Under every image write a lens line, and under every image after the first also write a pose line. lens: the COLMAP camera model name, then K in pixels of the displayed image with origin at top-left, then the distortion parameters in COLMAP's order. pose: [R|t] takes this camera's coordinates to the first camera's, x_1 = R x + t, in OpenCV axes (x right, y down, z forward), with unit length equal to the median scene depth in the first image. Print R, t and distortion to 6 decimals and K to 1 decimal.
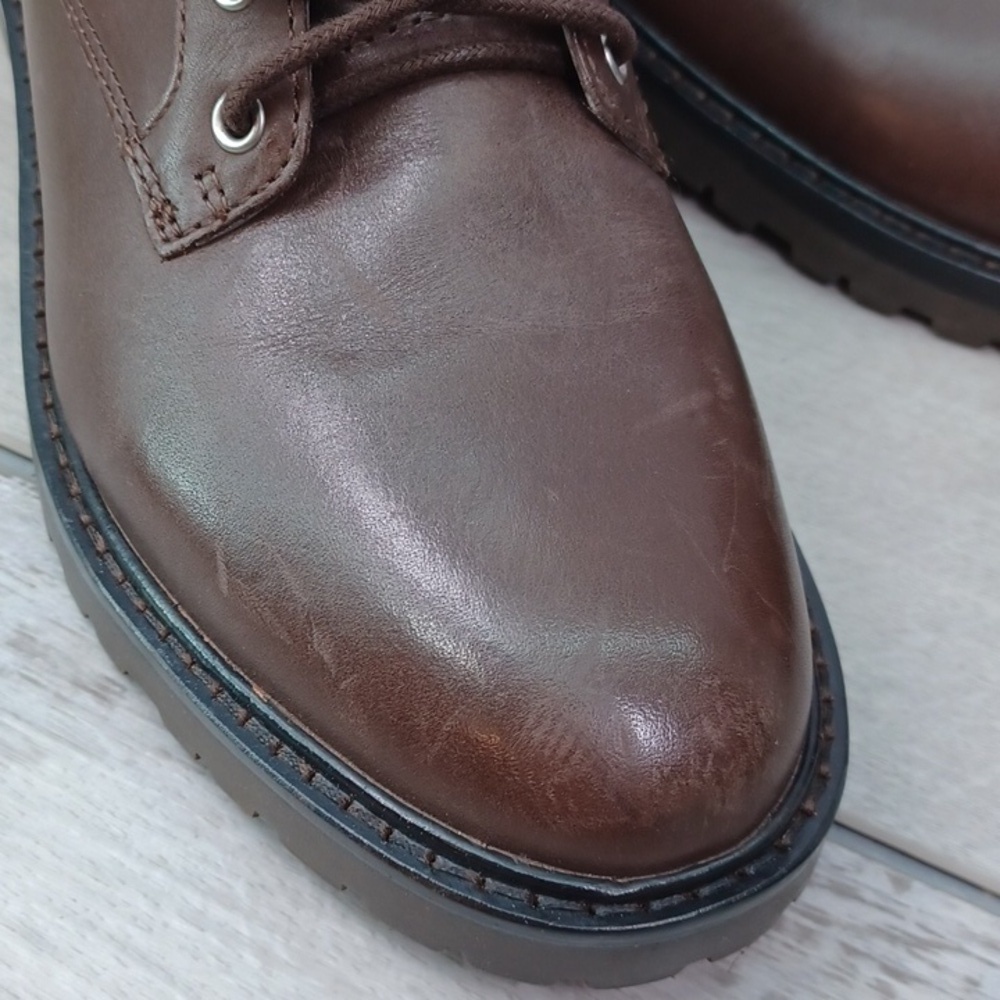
lens RADIAL K [[1677.8, 0, 500.0], [0, 1677.8, 500.0], [0, 0, 1]] dist [0.107631, -0.097743]
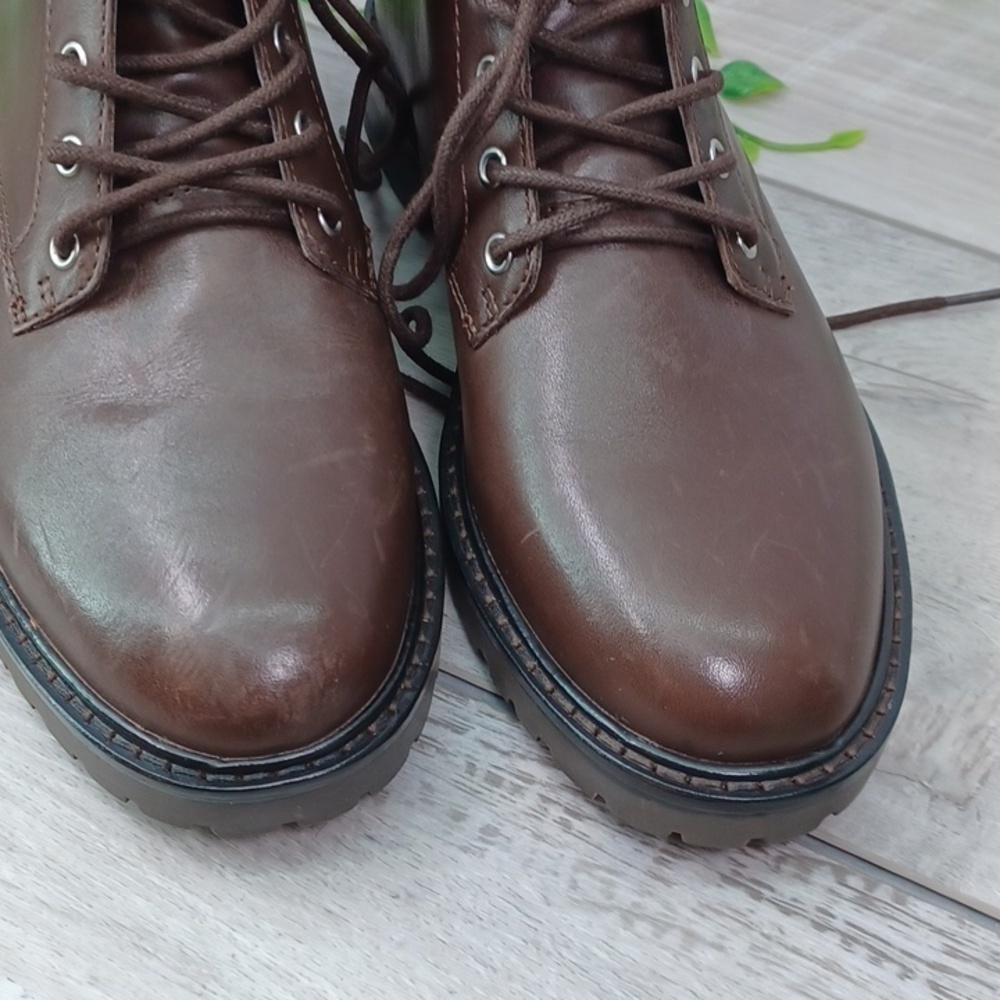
lens RADIAL K [[1677.8, 0, 500.0], [0, 1677.8, 500.0], [0, 0, 1]] dist [0.107631, -0.097743]
pose [[0.988766, 0.078606, -0.127132, 0.442389], [-0.082102, 0.996370, -0.022486, 0.002616], [0.124903, 0.032672, 0.991631, -0.450708]]
